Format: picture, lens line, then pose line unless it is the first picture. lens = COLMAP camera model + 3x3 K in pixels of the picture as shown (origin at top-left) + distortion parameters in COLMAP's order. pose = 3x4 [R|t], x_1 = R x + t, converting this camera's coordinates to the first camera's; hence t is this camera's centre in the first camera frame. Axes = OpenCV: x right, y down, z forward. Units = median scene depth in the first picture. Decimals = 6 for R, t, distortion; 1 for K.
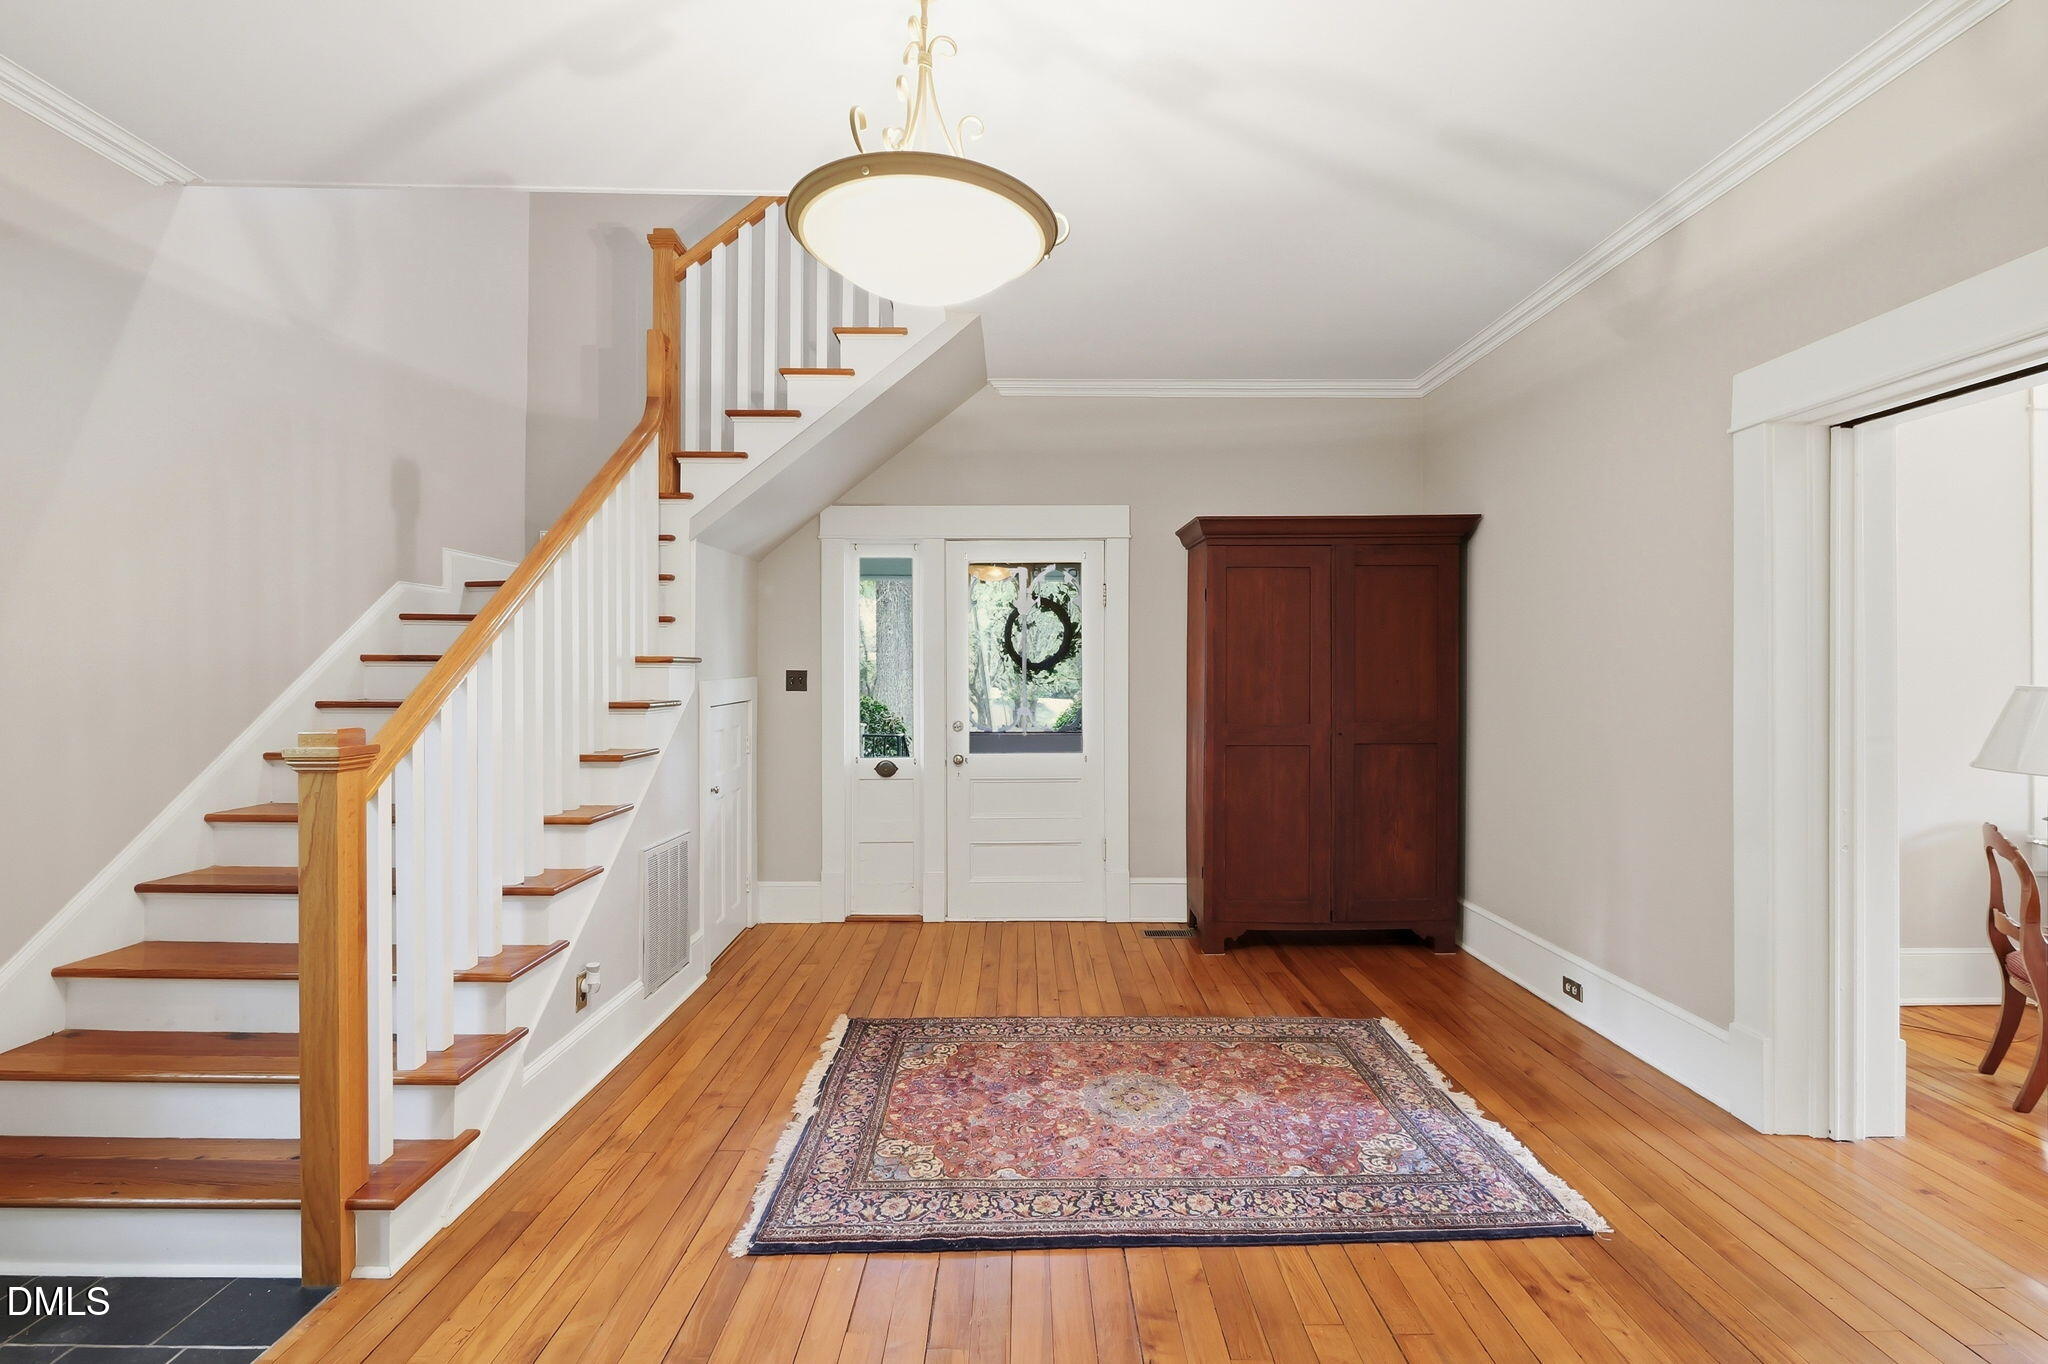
lens RADIAL K [[890.4, 0, 1022.6], [0, 890.4, 667.5], [0, 0, 1]] dist [-0.000456, 0.000180]
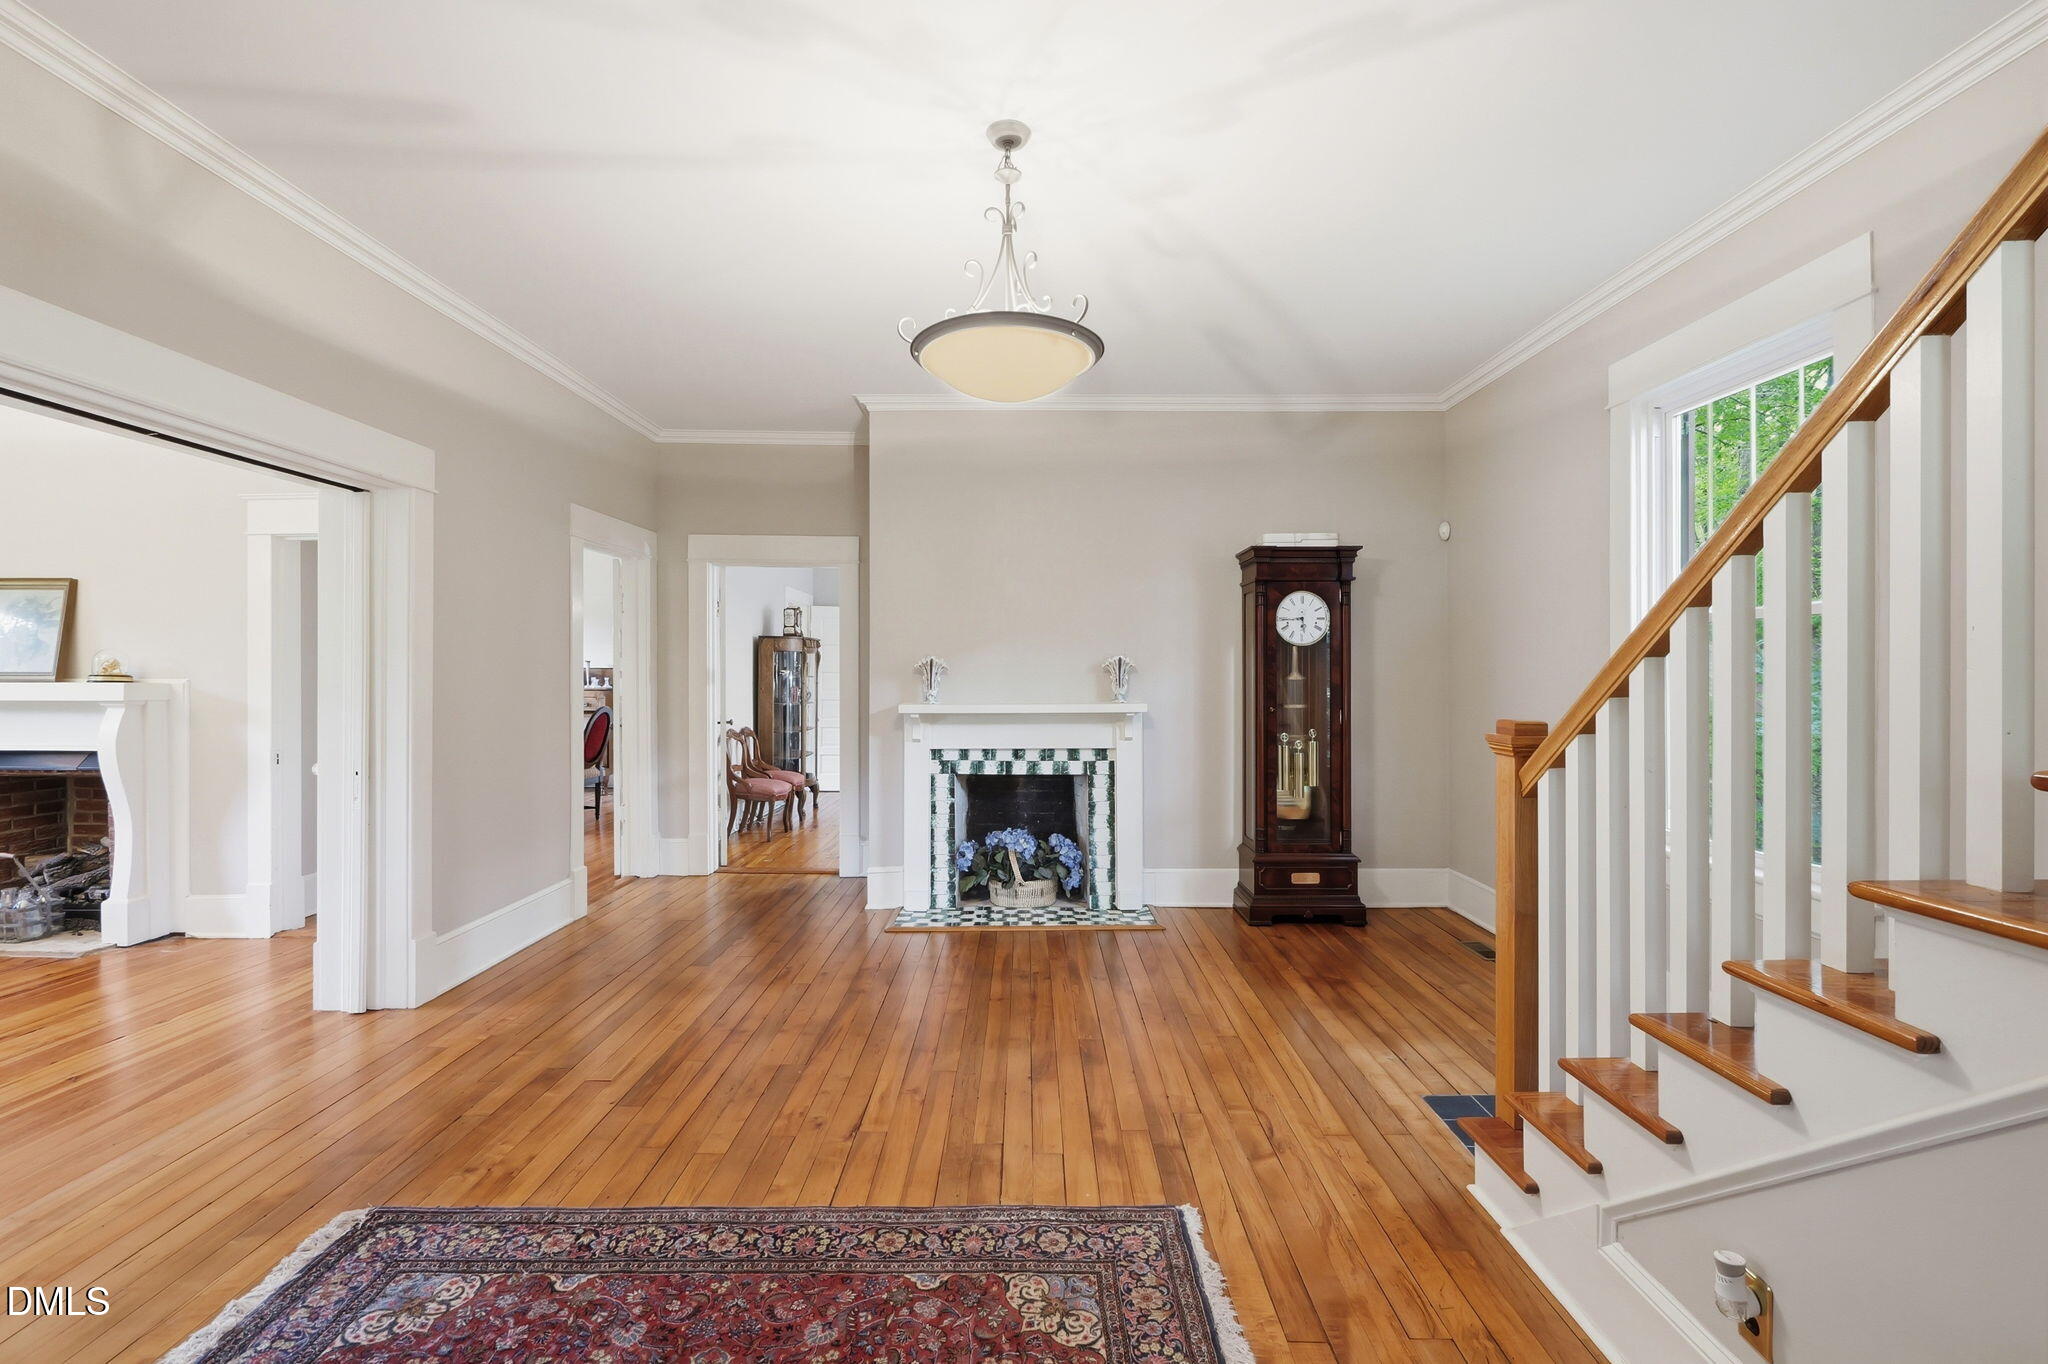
lens RADIAL K [[878.2, 0, 1024.0], [0, 878.2, 682.0], [0, 0, 1]] dist [0.013361, 0.000105]
pose [[-0.999998, -0.001754, 0.001044, -0.110172], [-0.001749, 0.999989, 0.004420, 0.013388], [-0.001052, 0.004418, -0.999990, 1.877763]]
